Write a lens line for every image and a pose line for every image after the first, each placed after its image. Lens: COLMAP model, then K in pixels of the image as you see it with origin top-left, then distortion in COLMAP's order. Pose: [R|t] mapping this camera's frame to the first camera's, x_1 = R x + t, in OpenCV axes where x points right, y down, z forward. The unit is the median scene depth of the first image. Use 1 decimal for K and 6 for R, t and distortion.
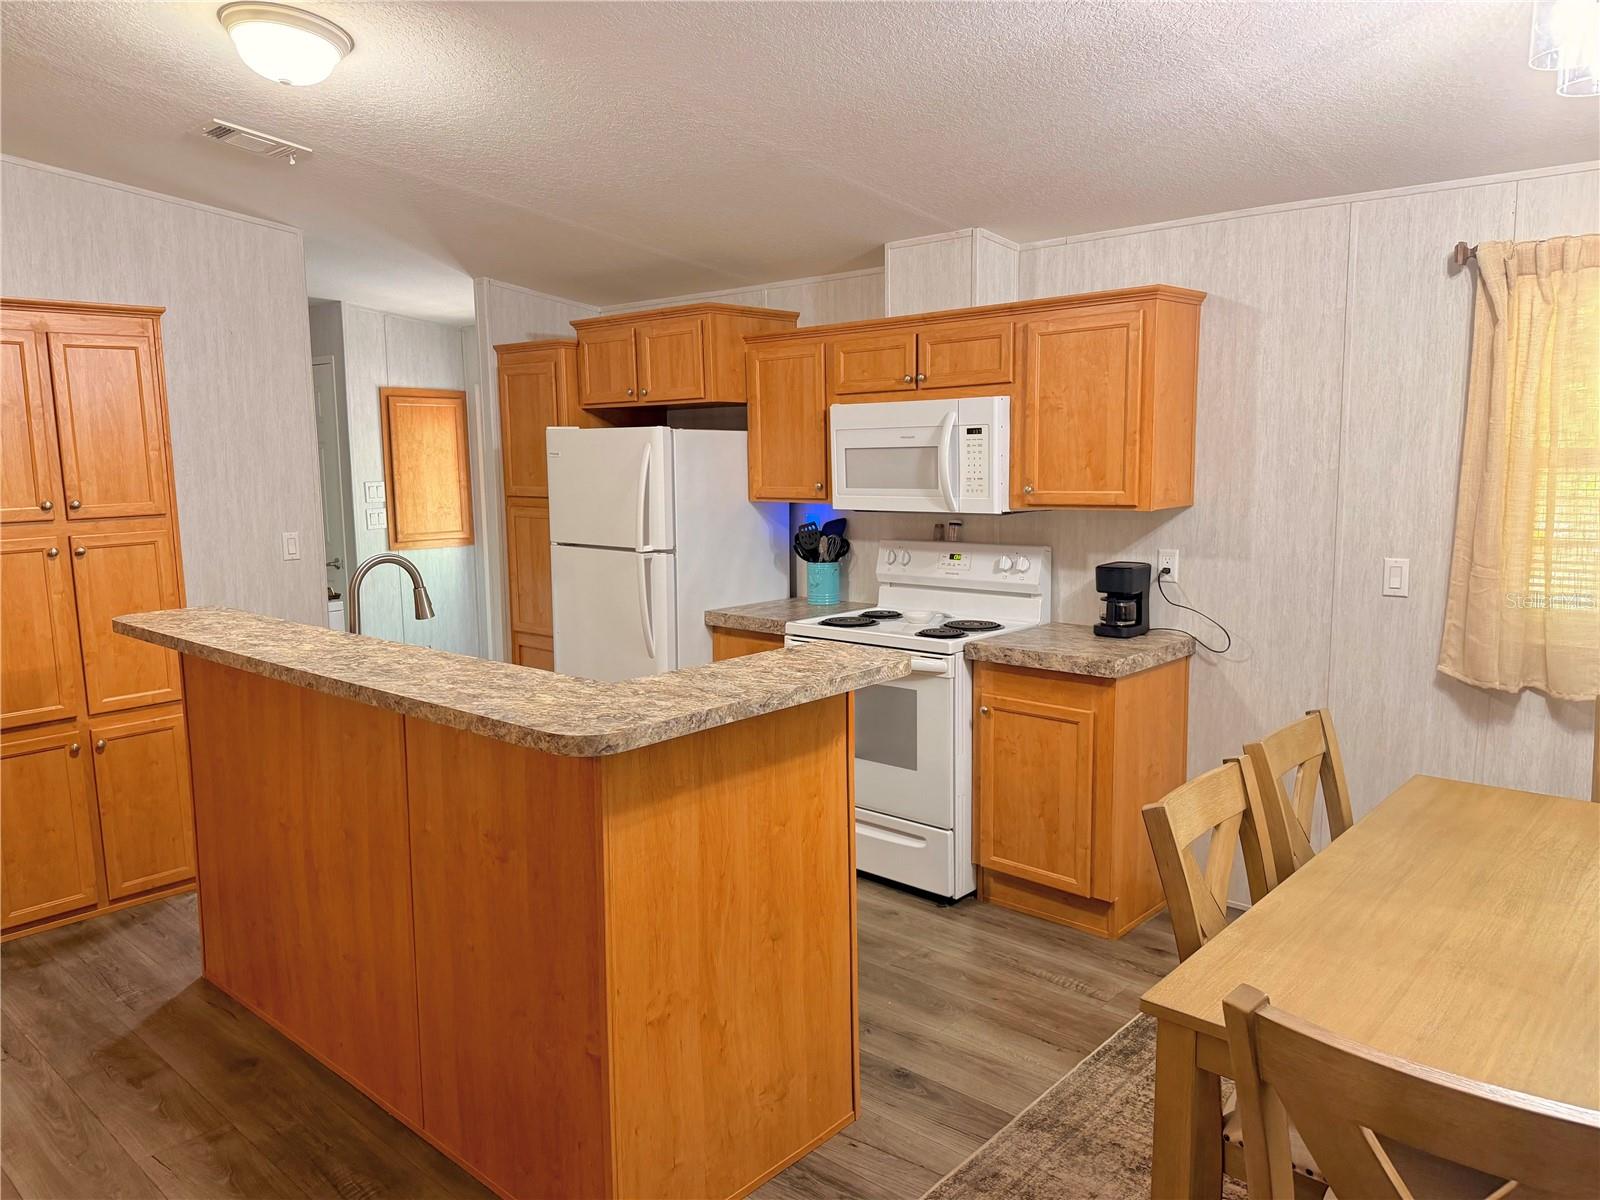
lens RADIAL K [[1111.1, 0, 800.0], [0, 1111.1, 600.0], [0, 0, 1]] dist [0.073970, -0.134135]
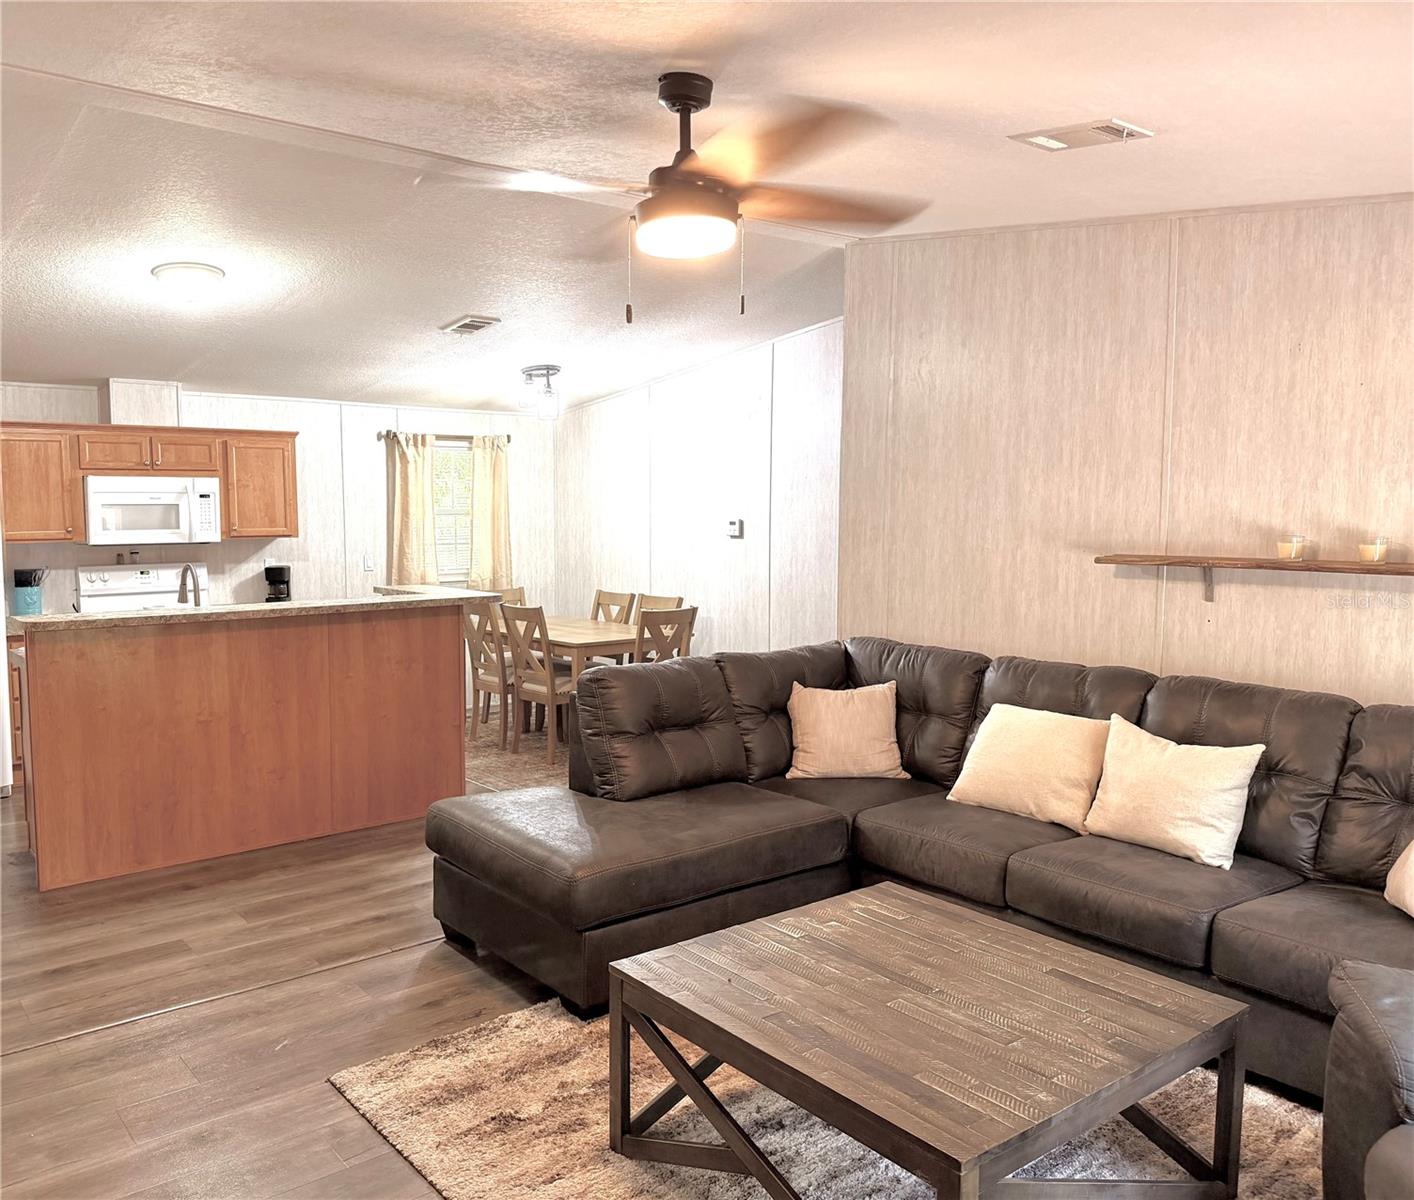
lens RADIAL K [[1142.8, 0, 628.1], [0, 1142.8, 601.0], [0, 0, 1]] dist [0.001971, -0.005168]
pose [[0.182041, -0.066322, 0.981052, -1.573928], [0.127218, 0.990926, 0.043384, 0.021377], [-0.975026, 0.116909, 0.188827, 0.017148]]
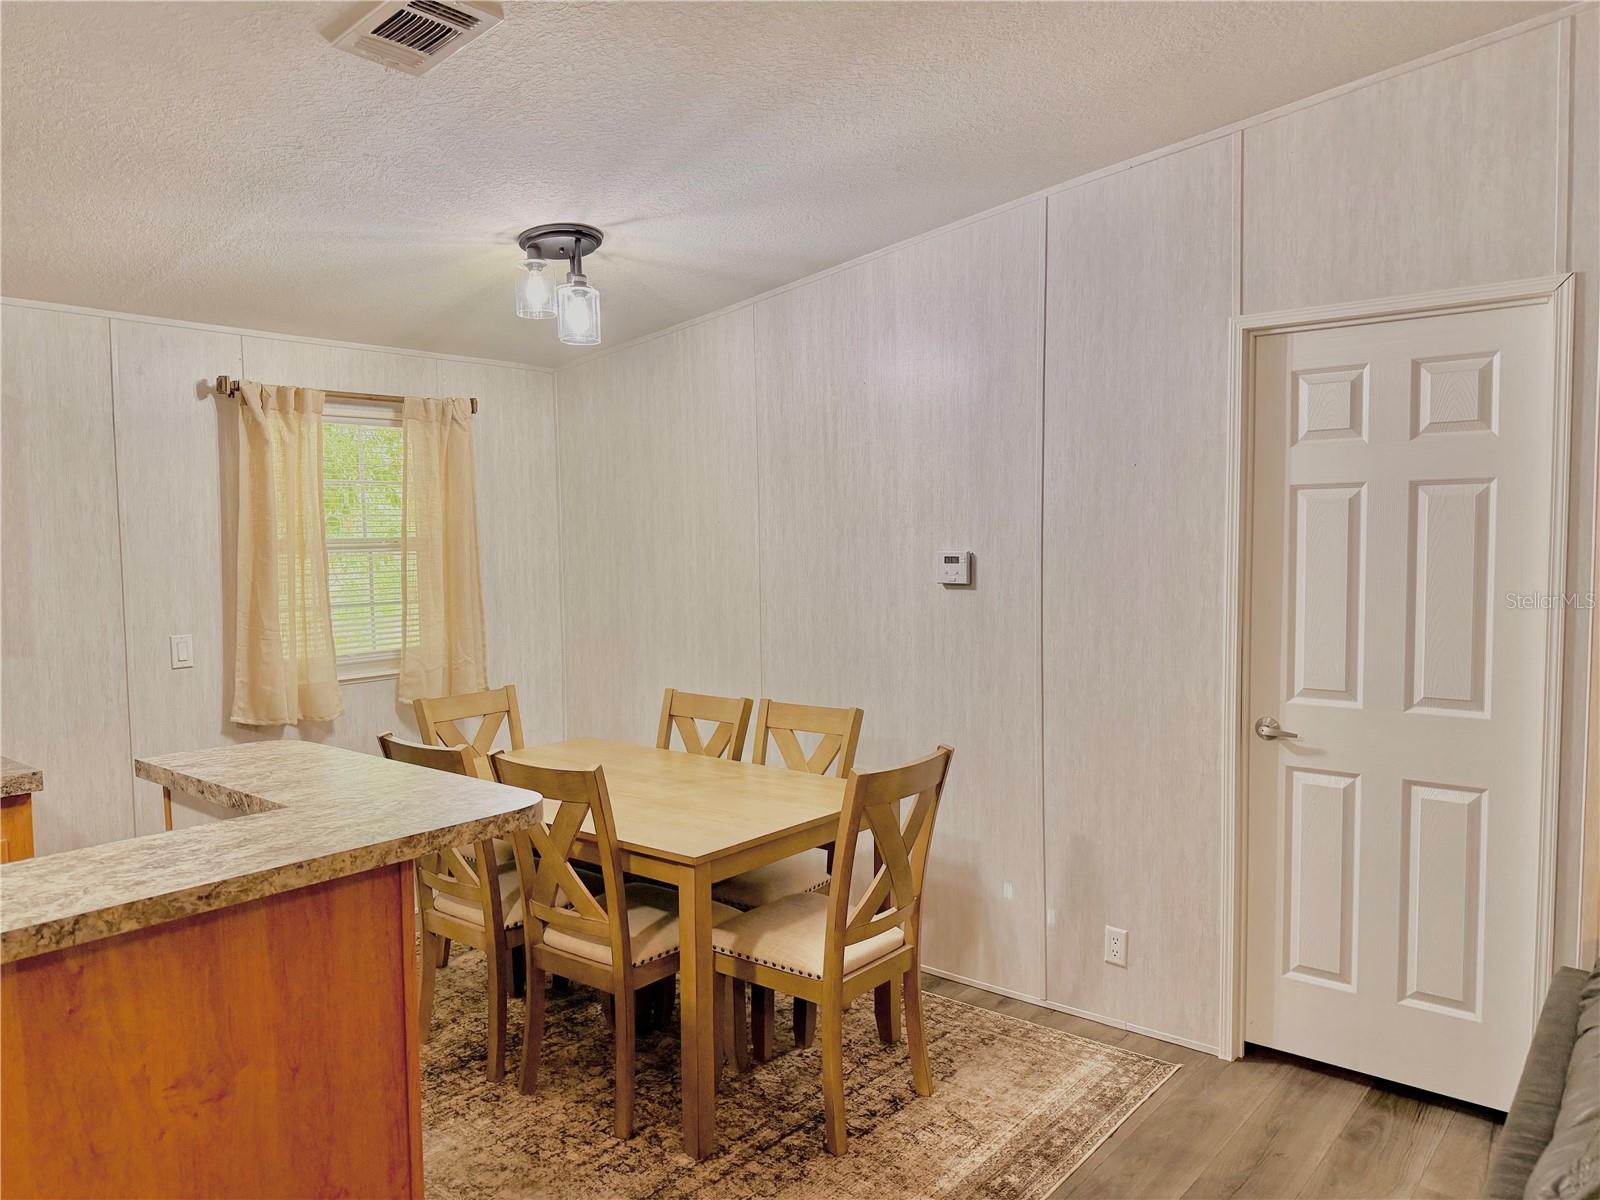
lens RADIAL K [[1111.1, 0, 800.0], [0, 1111.1, 600.0], [0, 0, 1]] dist [0.073970, -0.134135]
pose [[-0.039481, -0.046905, 0.998119, -0.578688], [0.142998, 0.988351, 0.052102, -0.037593], [-0.988935, 0.144786, -0.032313, 0.365089]]
